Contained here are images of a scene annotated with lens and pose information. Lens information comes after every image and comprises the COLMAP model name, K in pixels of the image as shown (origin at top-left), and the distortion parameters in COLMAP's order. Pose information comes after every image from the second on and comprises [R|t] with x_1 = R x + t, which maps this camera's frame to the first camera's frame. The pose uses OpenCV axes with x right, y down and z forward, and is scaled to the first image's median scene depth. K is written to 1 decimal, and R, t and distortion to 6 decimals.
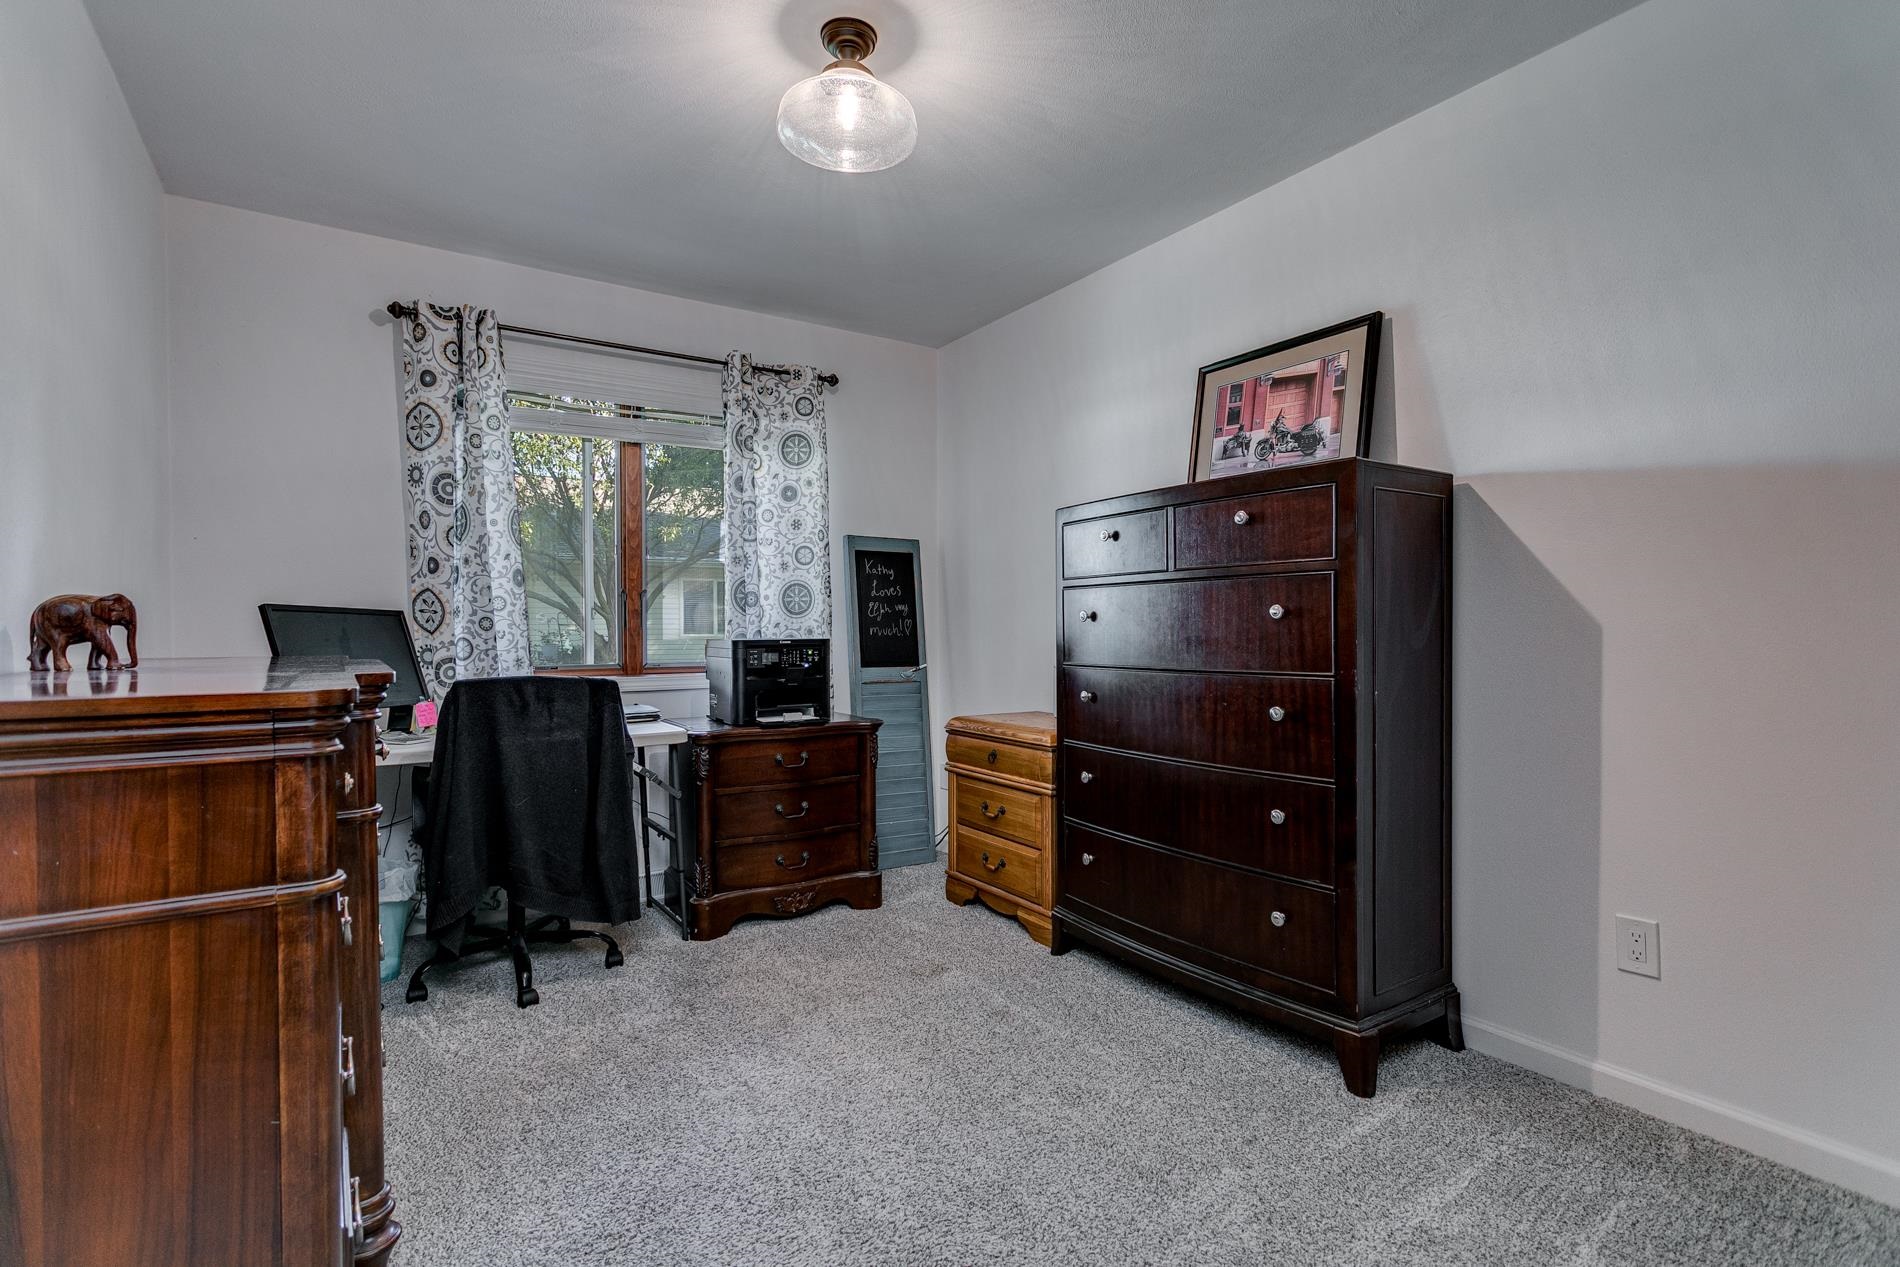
lens RADIAL K [[888.1, 0, 950.0], [0, 888.1, 633.5], [0, 0, 1]] dist [0.000948, 0.001111]
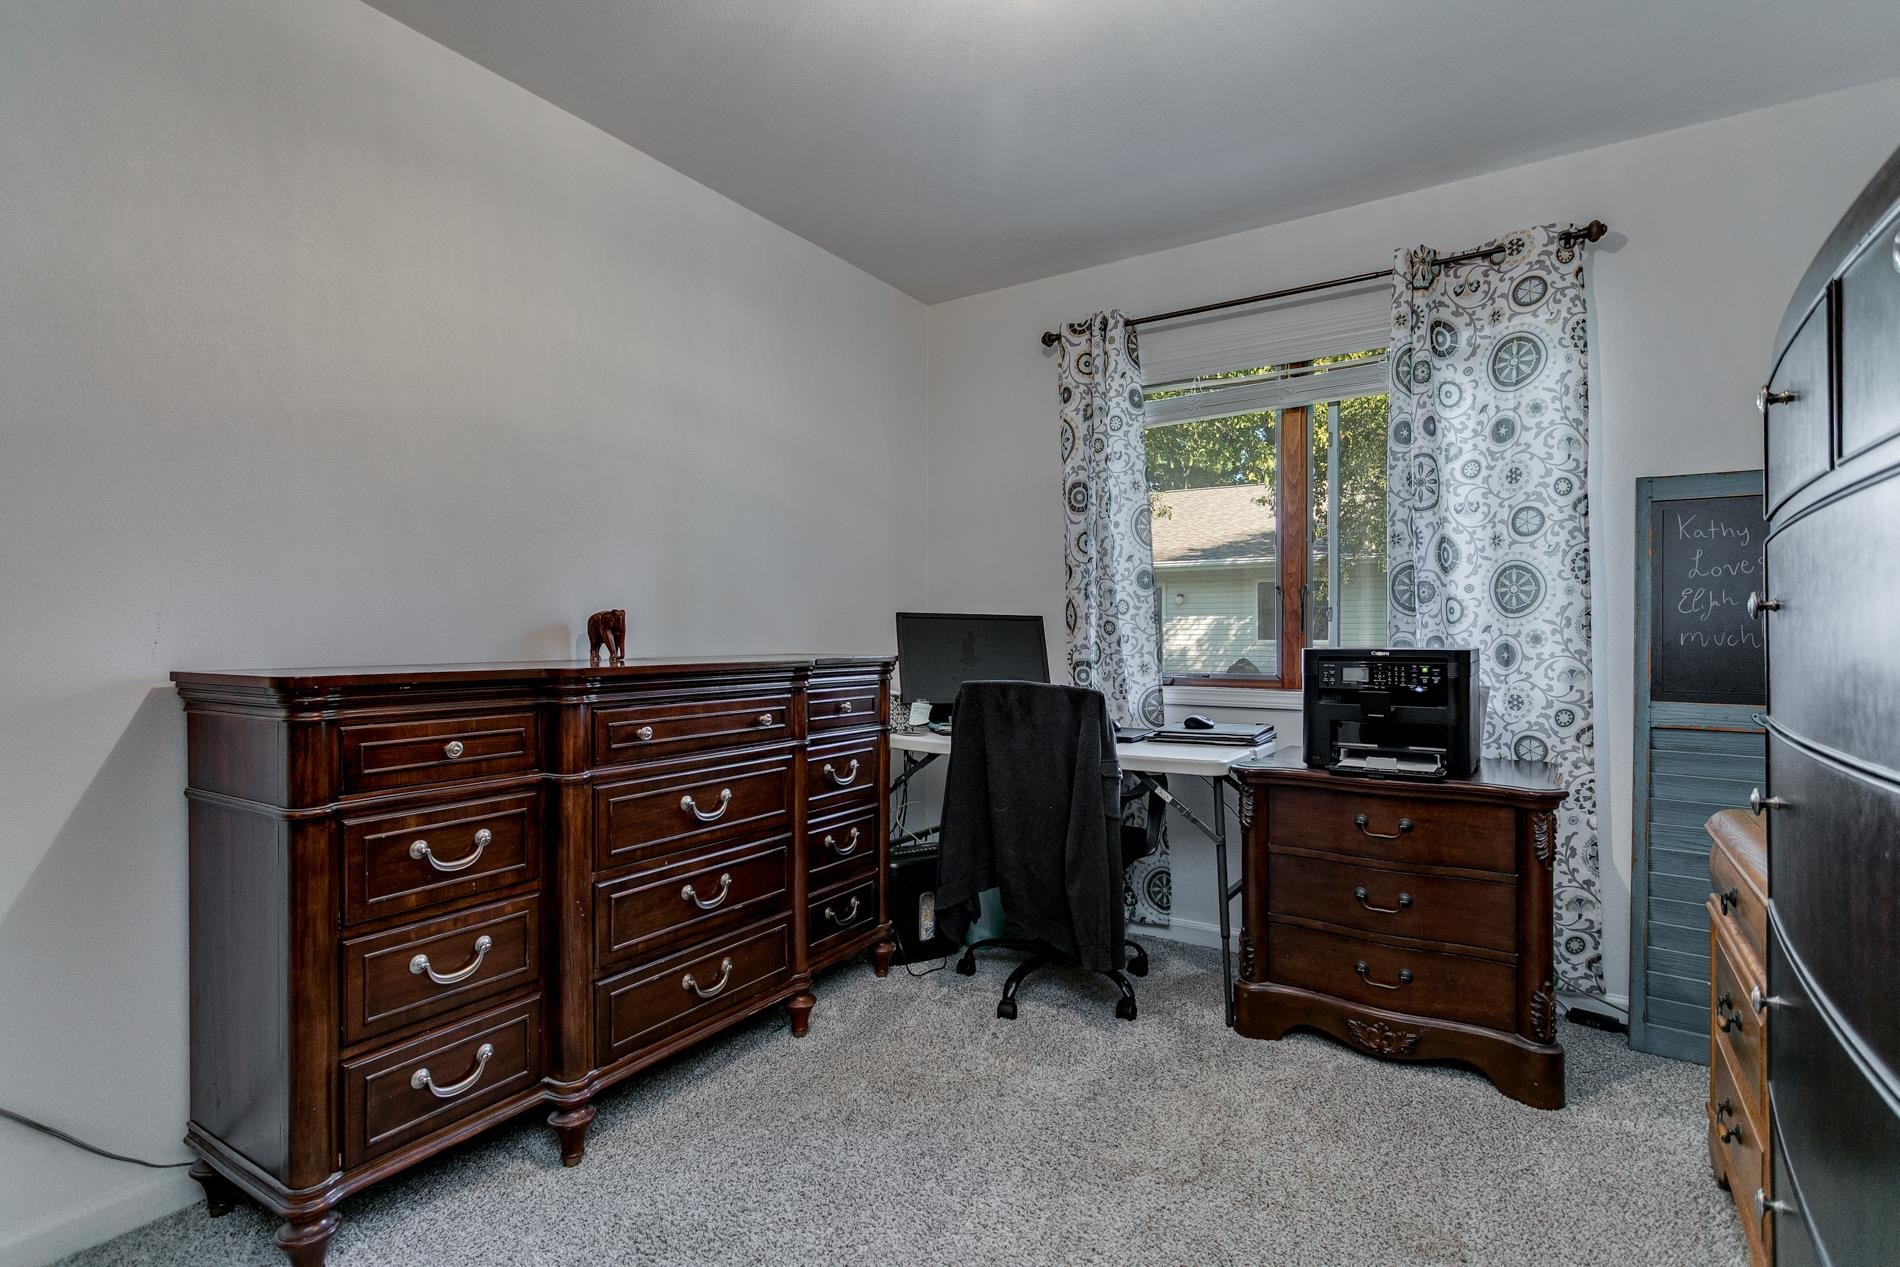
lens RADIAL K [[905.3, 0, 940.9], [0, 905.3, 631.9], [0, 0, 1]] dist [0.009445, -0.000511]
pose [[0.412976, 0.002019, -0.910739, 0.278229], [-0.007504, 0.999971, -0.001185, -0.003213], [0.910711, 0.007324, 0.412980, 0.355345]]
